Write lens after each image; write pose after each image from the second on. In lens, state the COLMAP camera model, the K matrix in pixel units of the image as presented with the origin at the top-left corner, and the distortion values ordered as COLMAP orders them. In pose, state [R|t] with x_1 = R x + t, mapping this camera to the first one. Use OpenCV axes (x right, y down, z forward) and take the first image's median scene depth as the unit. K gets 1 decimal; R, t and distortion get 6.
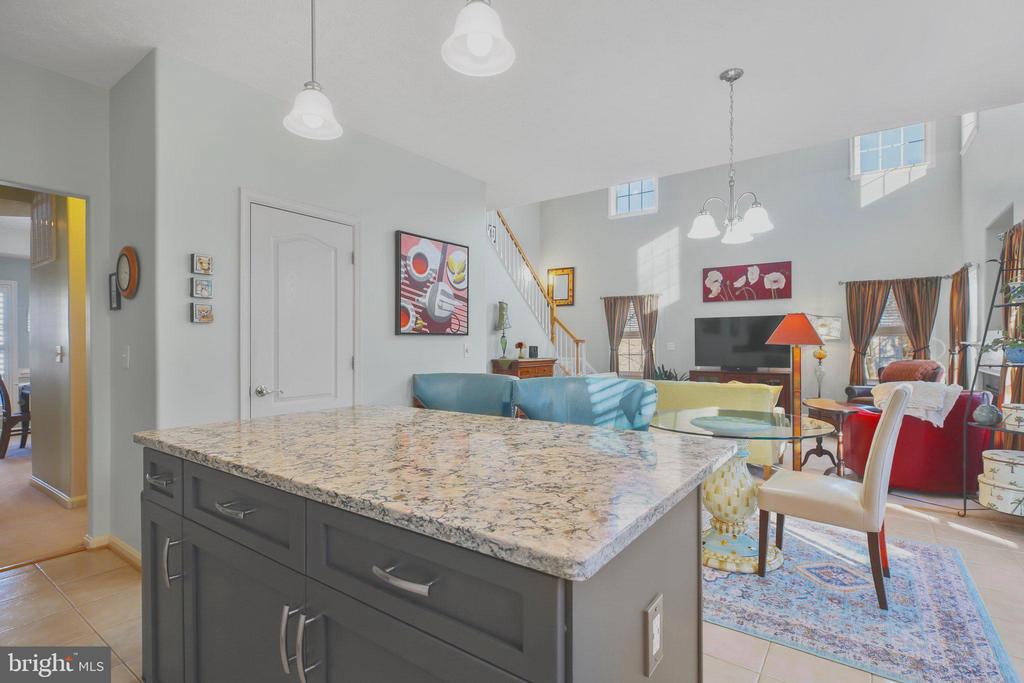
lens RADIAL K [[483.2, 0, 512.0], [0, 483.2, 341.5], [0, 0, 1]] dist [-0.011773, 0.000089]
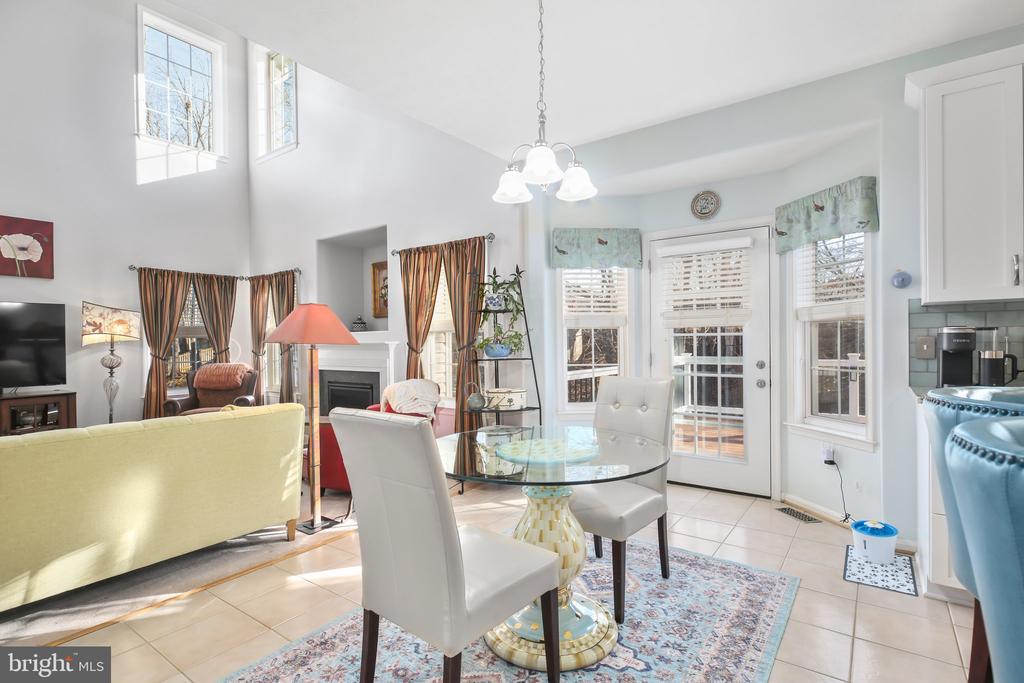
lens RADIAL K [[495.4, 0, 517.8], [0, 495.4, 343.5], [0, 0, 1]] dist [0.002230, 0.000844]
pose [[0.000004, -0.003170, 0.999995, -0.187654], [0.009191, 0.999953, 0.003170, 0.004391], [-0.999958, 0.009191, 0.000033, 0.671755]]
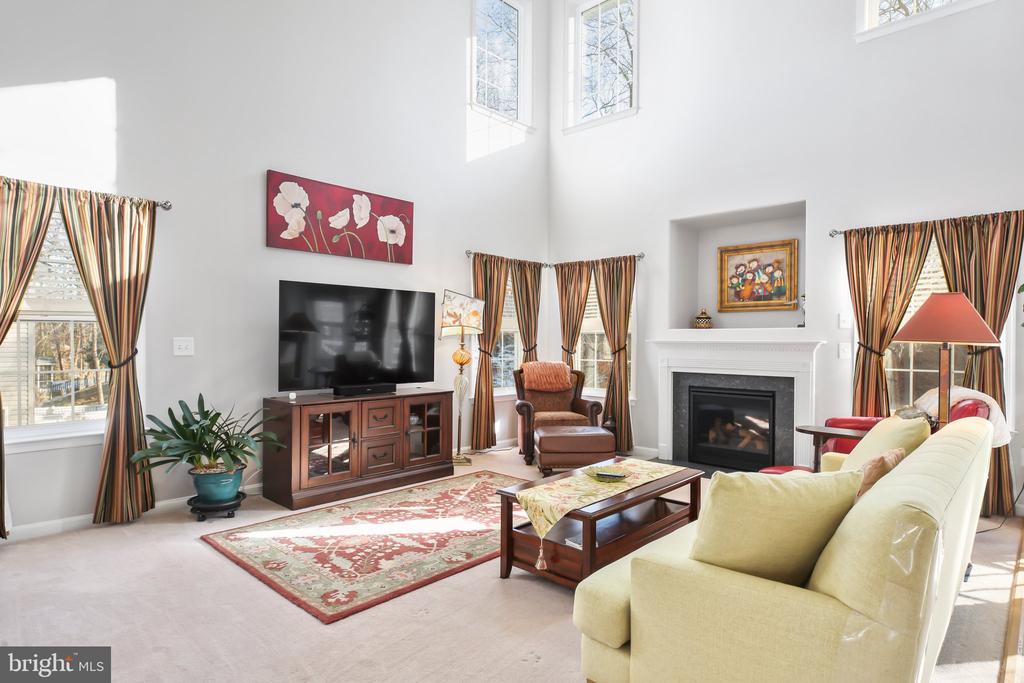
lens RADIAL K [[557.6, 0, 512.0], [0, 557.6, 341.5], [0, 0, 1]] dist [0.000295, -0.000635]
pose [[0.128319, 0.000386, 0.991733, -0.169381], [-0.009237, 0.999957, 0.000806, 0.007078], [-0.991690, -0.009264, 0.128317, 1.454261]]
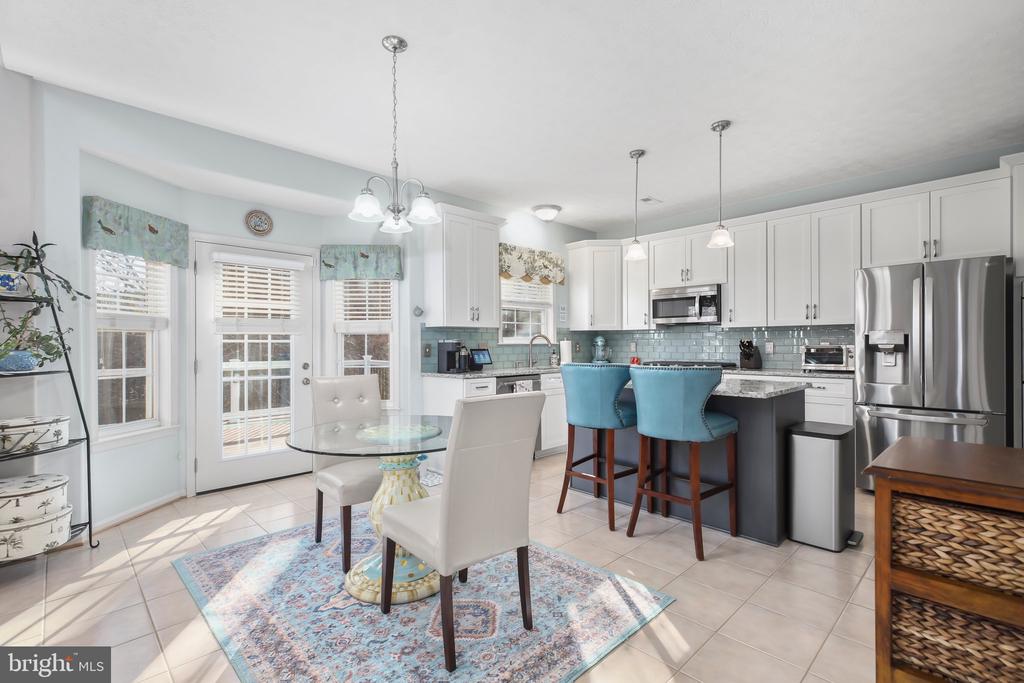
lens RADIAL K [[470.5, 0, 514.9], [0, 470.5, 343.8], [0, 0, 1]] dist [0.004067, 0.000310]
pose [[-0.985448, 0.007279, 0.169824, 0.062635], [0.006654, 0.999969, -0.004250, 0.006609], [-0.169850, -0.003058, -0.985465, 1.183821]]
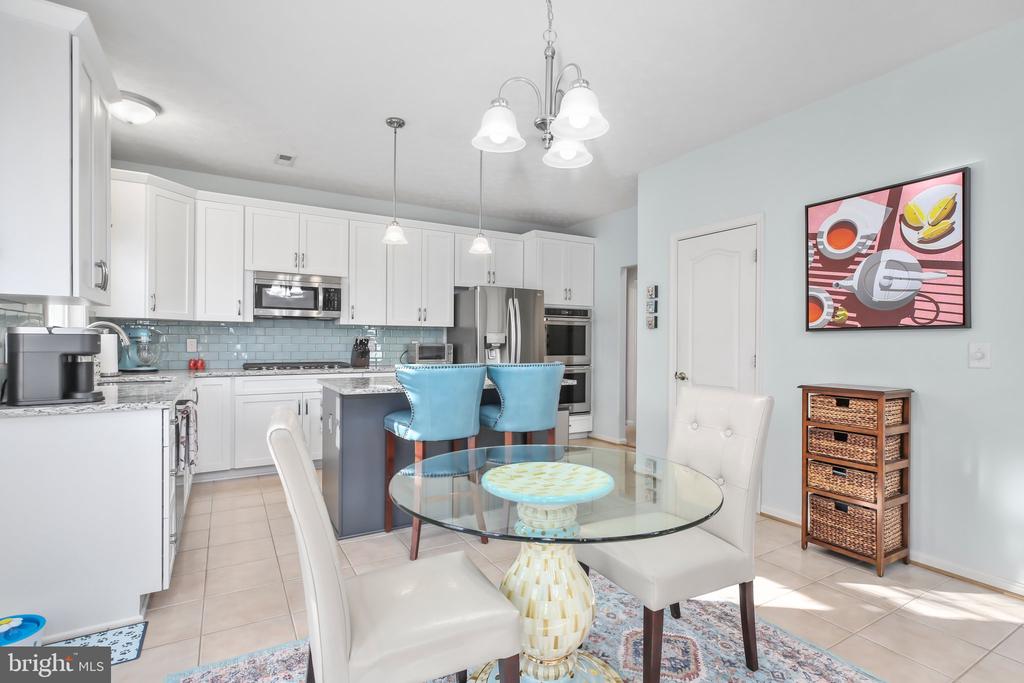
lens RADIAL K [[495.4, 0, 517.8], [0, 495.4, 343.5], [0, 0, 1]] dist [0.002230, 0.000844]
pose [[-0.398937, 0.001636, -0.916977, 0.654274], [-0.002182, 0.999994, 0.002734, 0.005267], [0.916976, 0.003092, -0.398931, 0.774822]]
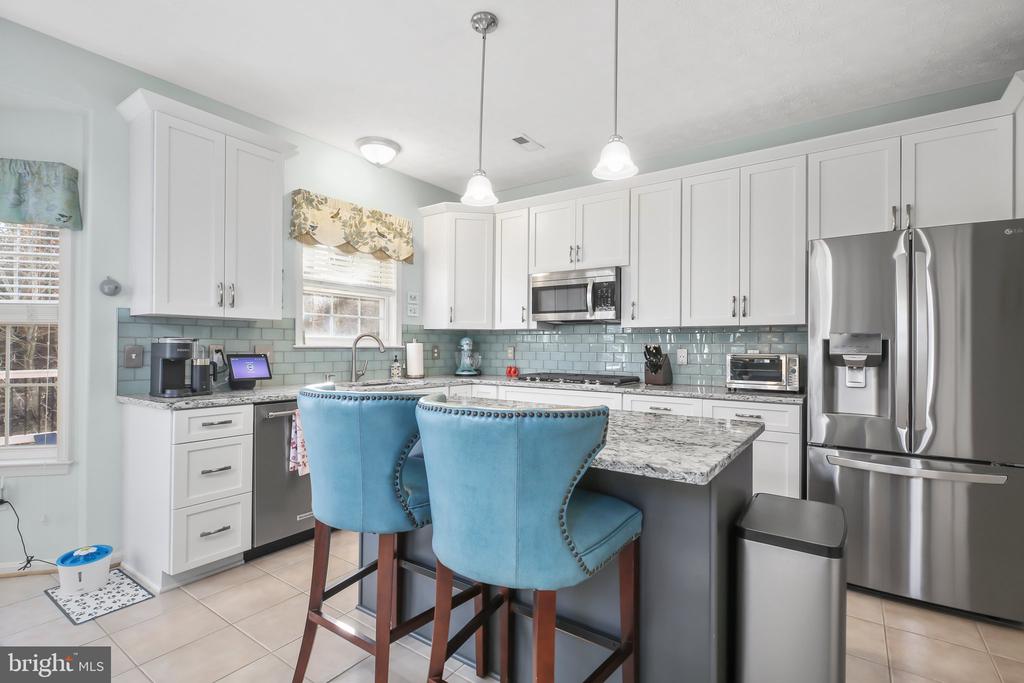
lens RADIAL K [[477.8, 0, 517.2], [0, 477.8, 344.6], [0, 0, 1]] dist [-0.001685, 0.000847]
pose [[-0.999847, -0.005228, -0.016683, -0.047018], [-0.005081, 0.999948, -0.008823, 0.003541], [0.016729, -0.008737, -0.999822, 0.786225]]
